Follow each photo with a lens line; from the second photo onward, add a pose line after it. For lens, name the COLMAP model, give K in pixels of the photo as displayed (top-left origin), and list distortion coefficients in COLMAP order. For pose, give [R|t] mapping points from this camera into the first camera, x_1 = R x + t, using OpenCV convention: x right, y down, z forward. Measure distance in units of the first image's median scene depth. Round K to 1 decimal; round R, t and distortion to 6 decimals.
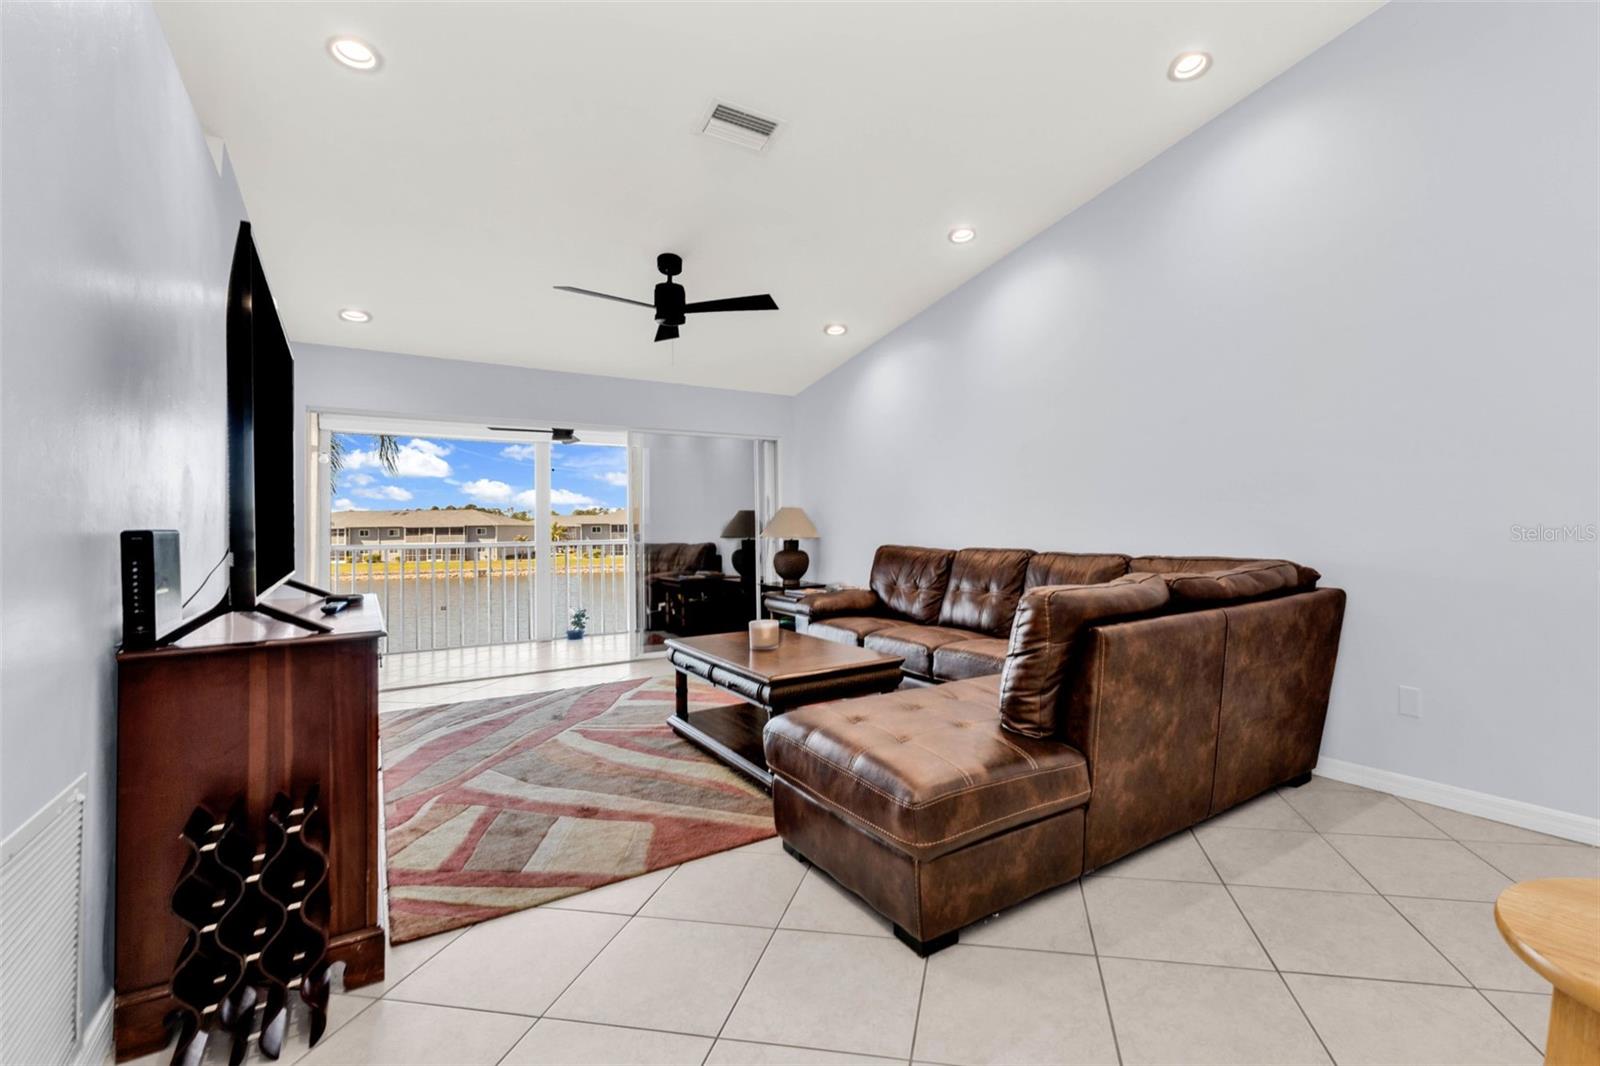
lens RADIAL K [[712.7, 0, 857.7], [0, 712.7, 520.0], [0, 0, 1]] dist [0.010683, -0.001071]
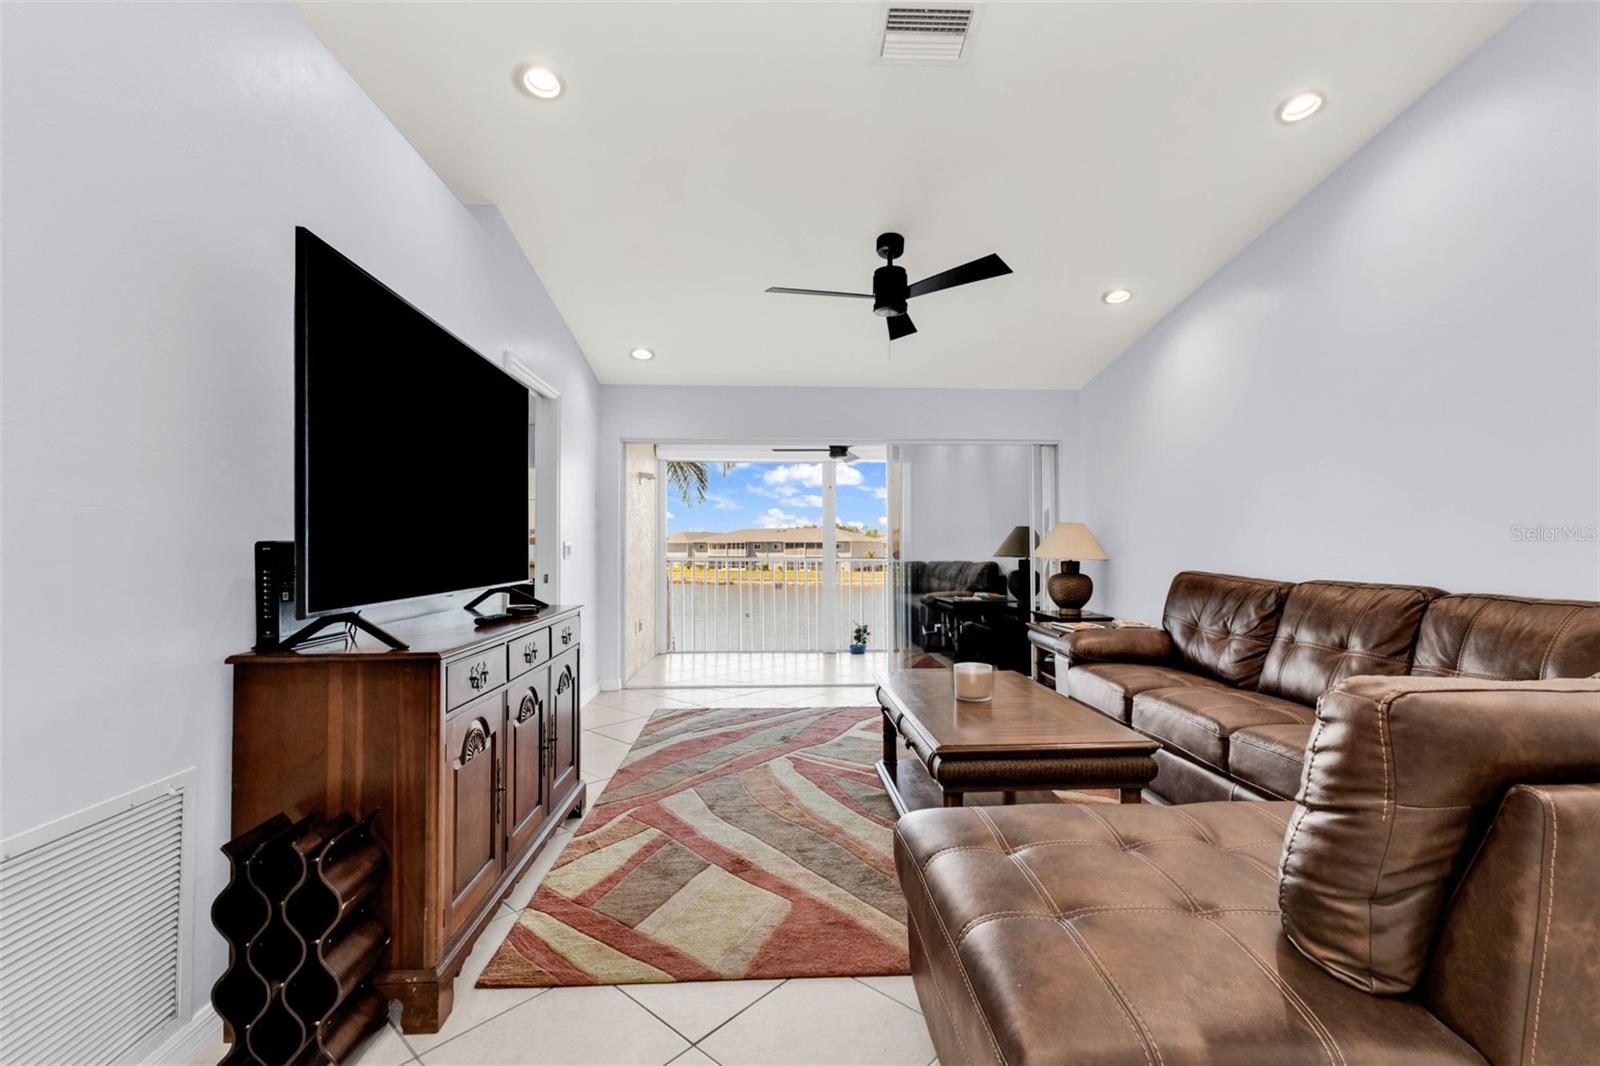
lens RADIAL K [[690.2, 0, 810.6], [0, 690.2, 538.5], [0, 0, 1]] dist [0.007800, -0.000260]
pose [[0.858083, 0.006809, -0.513466, 0.096963], [-0.006140, 0.999977, 0.003000, 0.001133], [0.513474, 0.000579, 0.858105, 0.230255]]
